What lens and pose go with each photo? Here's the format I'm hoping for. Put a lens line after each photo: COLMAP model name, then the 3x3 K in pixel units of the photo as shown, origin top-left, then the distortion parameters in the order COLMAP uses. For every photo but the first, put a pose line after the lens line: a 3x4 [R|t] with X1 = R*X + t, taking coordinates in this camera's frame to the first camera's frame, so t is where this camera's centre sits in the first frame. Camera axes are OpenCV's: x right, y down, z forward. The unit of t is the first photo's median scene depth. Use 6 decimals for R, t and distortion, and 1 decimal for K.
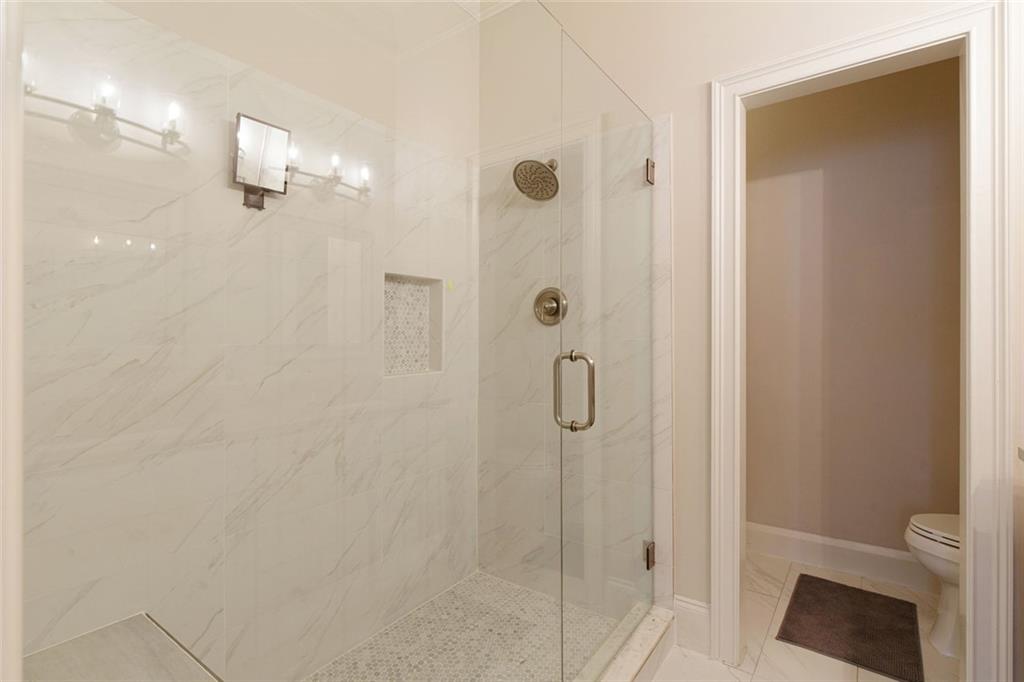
lens RADIAL K [[474.5, 0, 512.0], [0, 474.5, 341.0], [0, 0, 1]] dist [-0.001773, 0.000375]
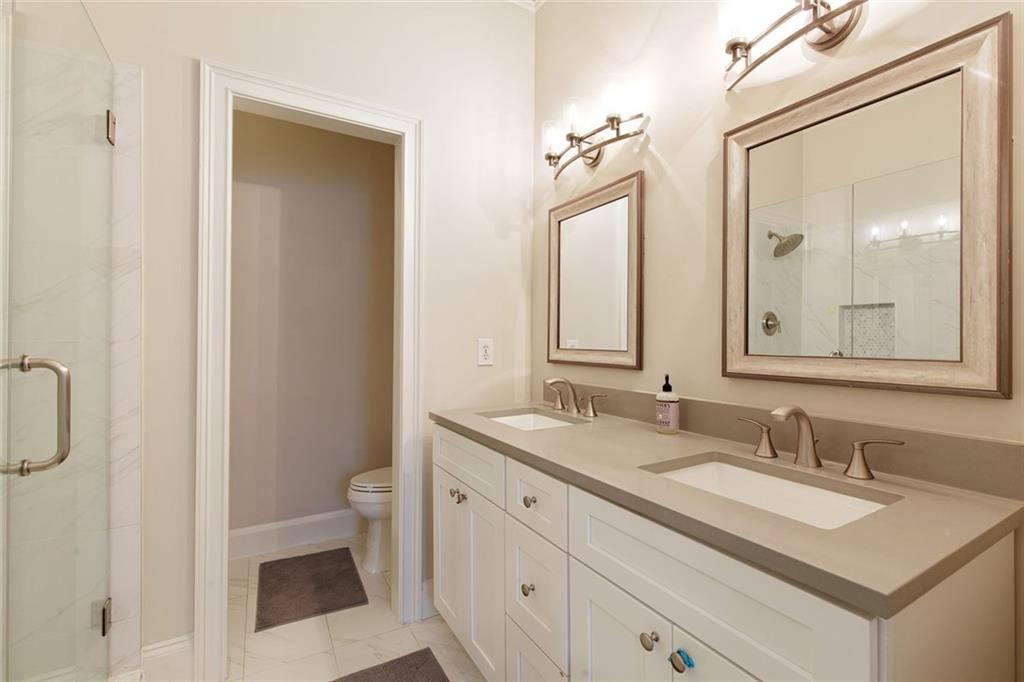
lens RADIAL K [[464.8, 0, 519.5], [0, 464.8, 346.6], [0, 0, 1]] dist [0.000474, -0.000343]
pose [[0.399864, 0.000813, 0.916574, -0.142530], [-0.002350, 0.999997, 0.000138, 0.004249], [-0.916572, -0.002209, 0.399865, 0.067330]]
